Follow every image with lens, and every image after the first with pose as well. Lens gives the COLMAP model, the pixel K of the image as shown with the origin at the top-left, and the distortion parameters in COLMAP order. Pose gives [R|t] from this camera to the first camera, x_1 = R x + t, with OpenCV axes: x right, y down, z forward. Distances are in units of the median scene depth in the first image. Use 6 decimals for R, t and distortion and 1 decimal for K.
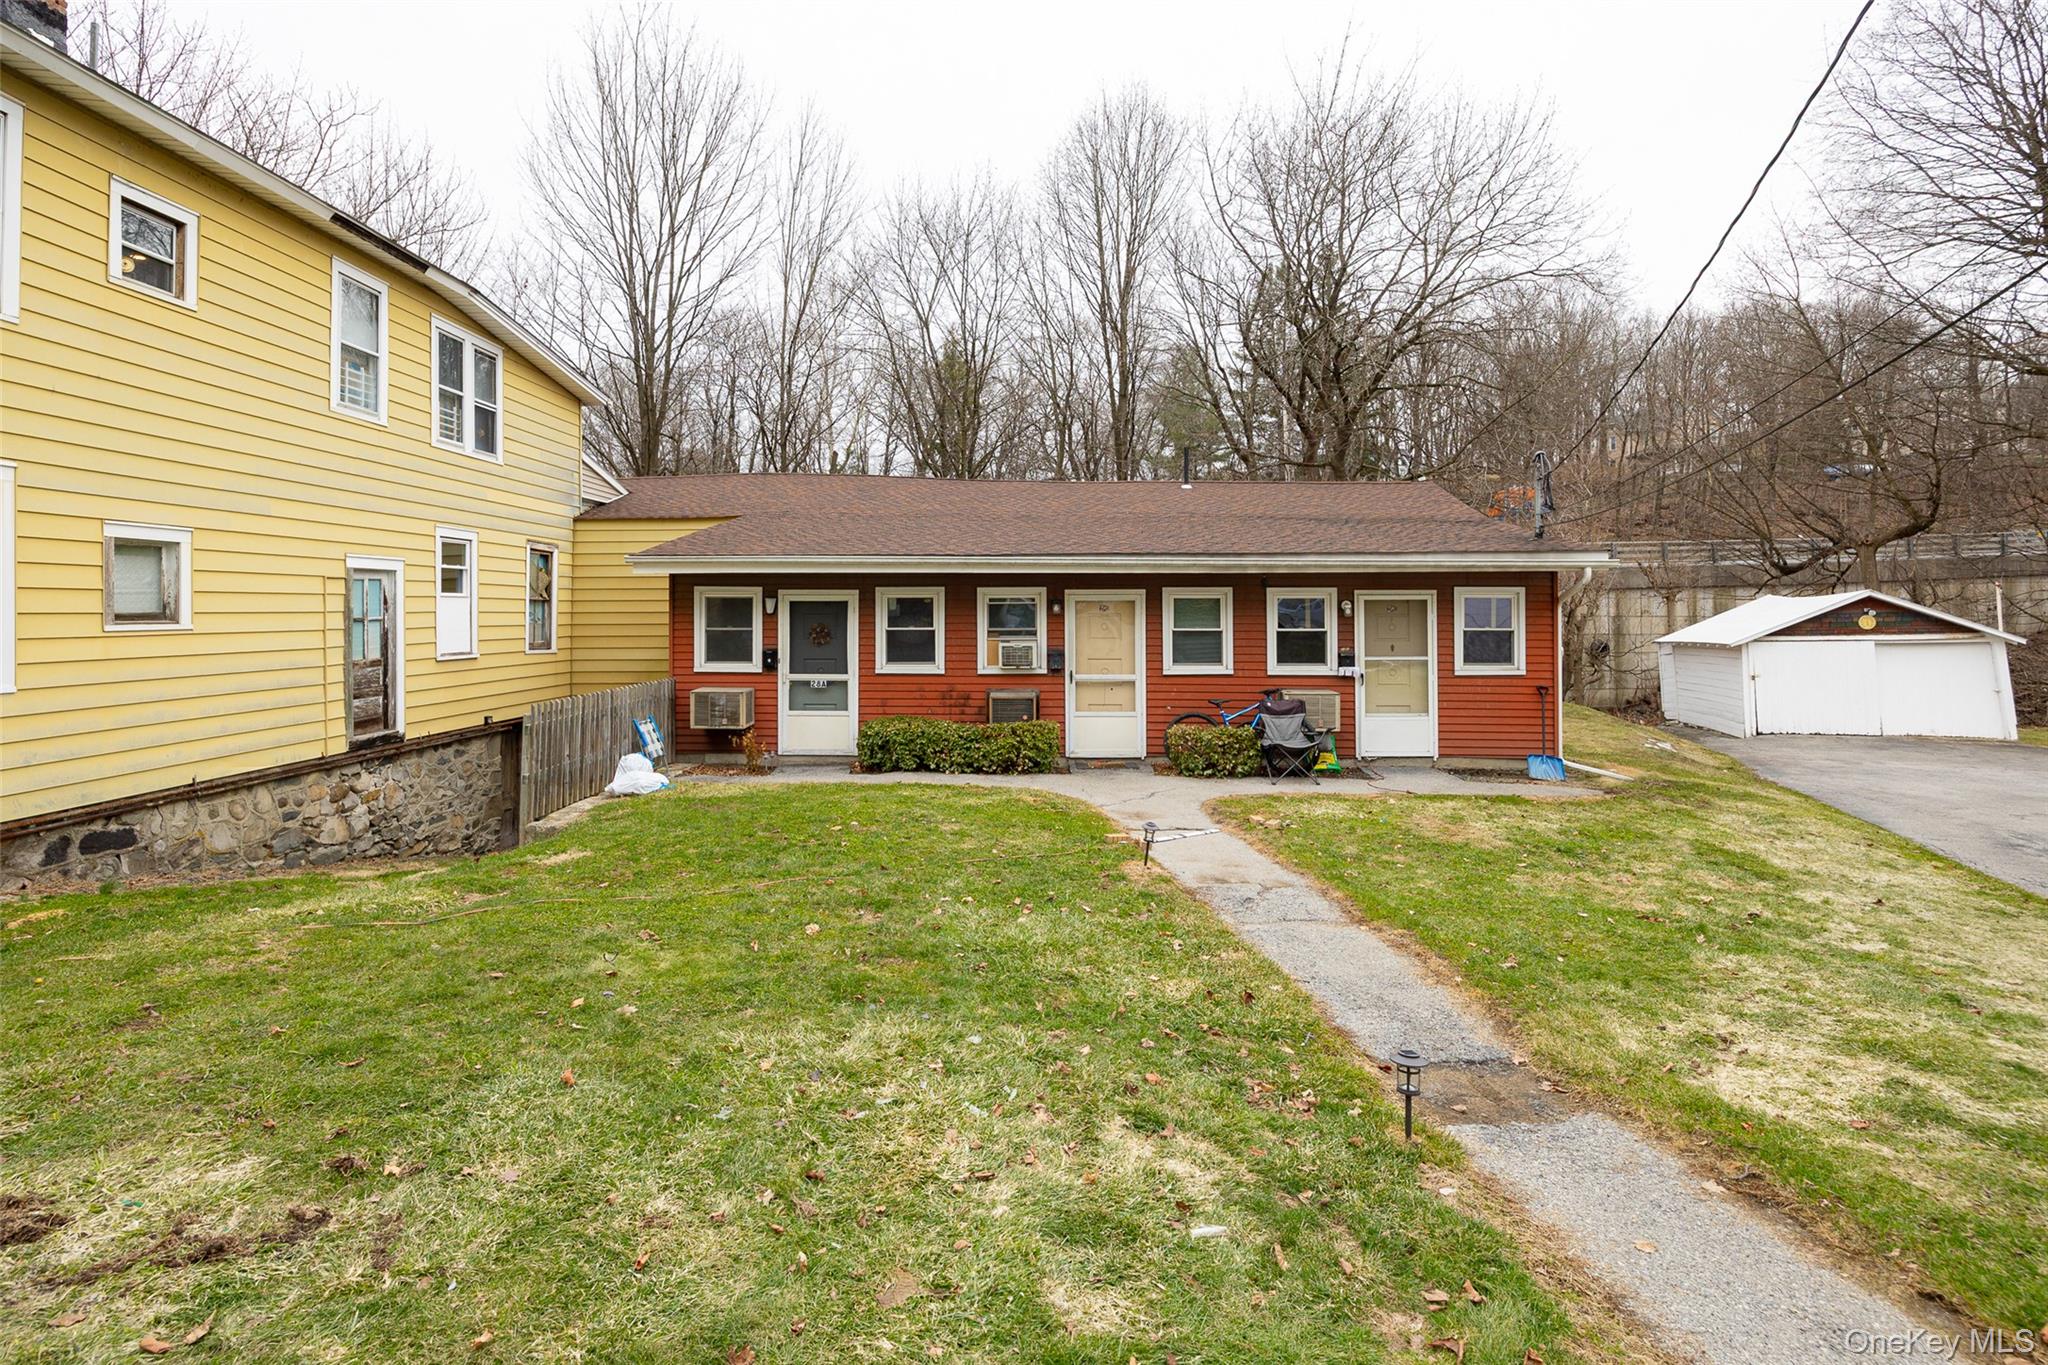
lens RADIAL K [[1042.4, 0, 1004.9], [0, 1042.4, 584.7], [0, 0, 1]] dist [-0.008955, 0.001255]
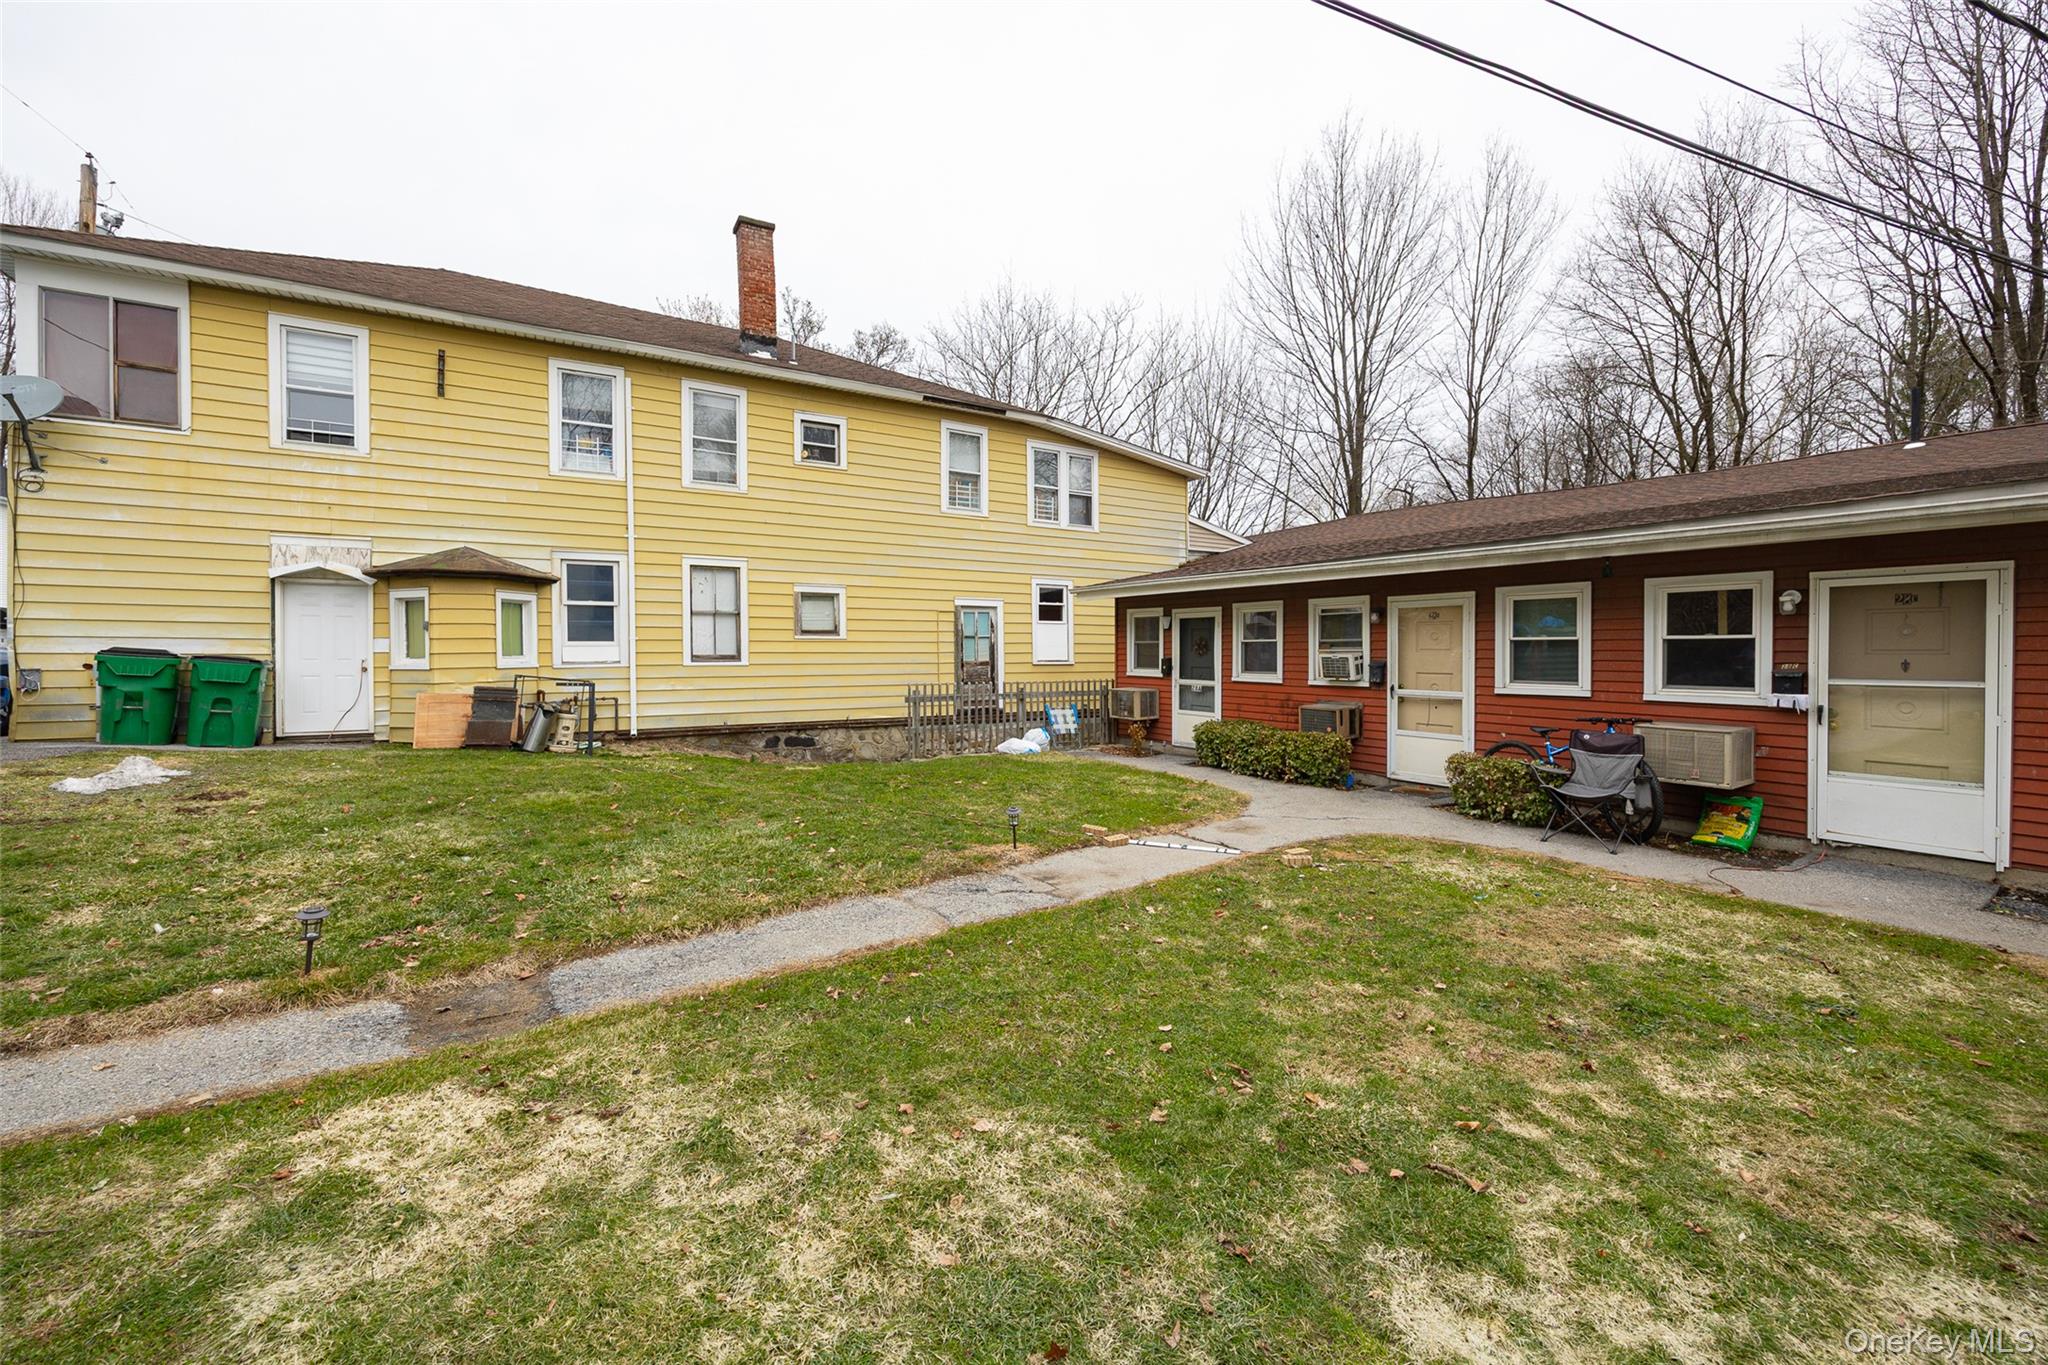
lens RADIAL K [[814.4, 0, 1022.1], [0, 814.4, 667.2], [0, 0, 1]] dist [-0.002803, 0.000523]
pose [[0.552446, 0.018713, -0.833339, 0.482246], [0.017617, 0.999263, 0.034118, 0.037086], [0.833363, -0.033529, 0.551709, 0.334591]]
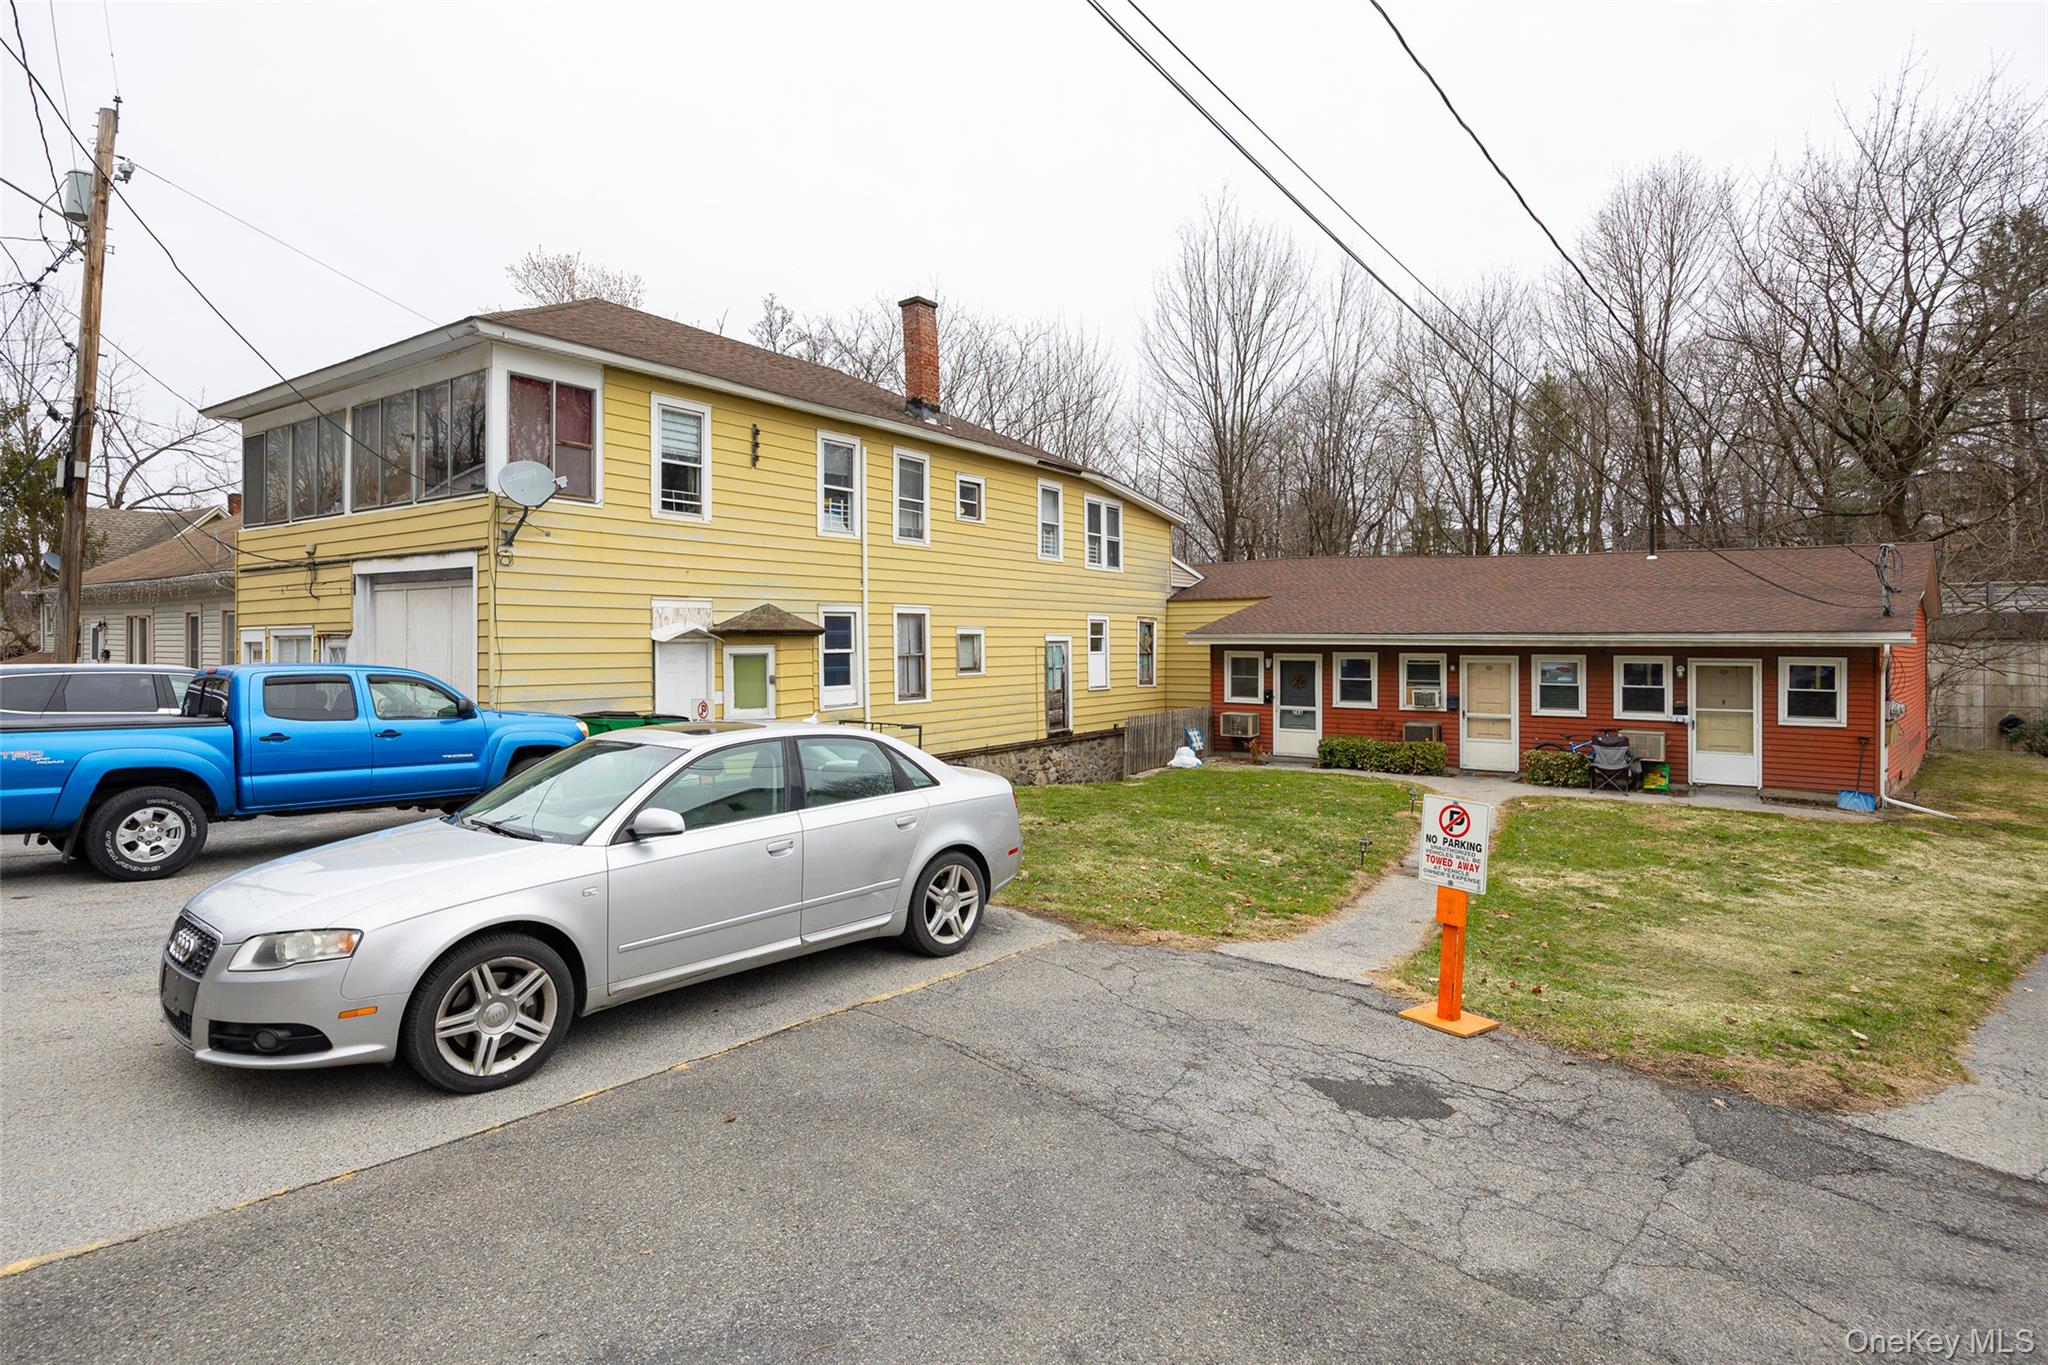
lens RADIAL K [[1042.4, 0, 1039.3], [0, 1042.4, 646.3], [0, 0, 1]] dist [-0.008955, 0.001255]
pose [[0.850758, 0.006634, -0.525515, 0.328209], [0.010554, 0.999503, 0.029705, -0.058733], [0.525451, -0.030818, 0.850265, -0.574390]]
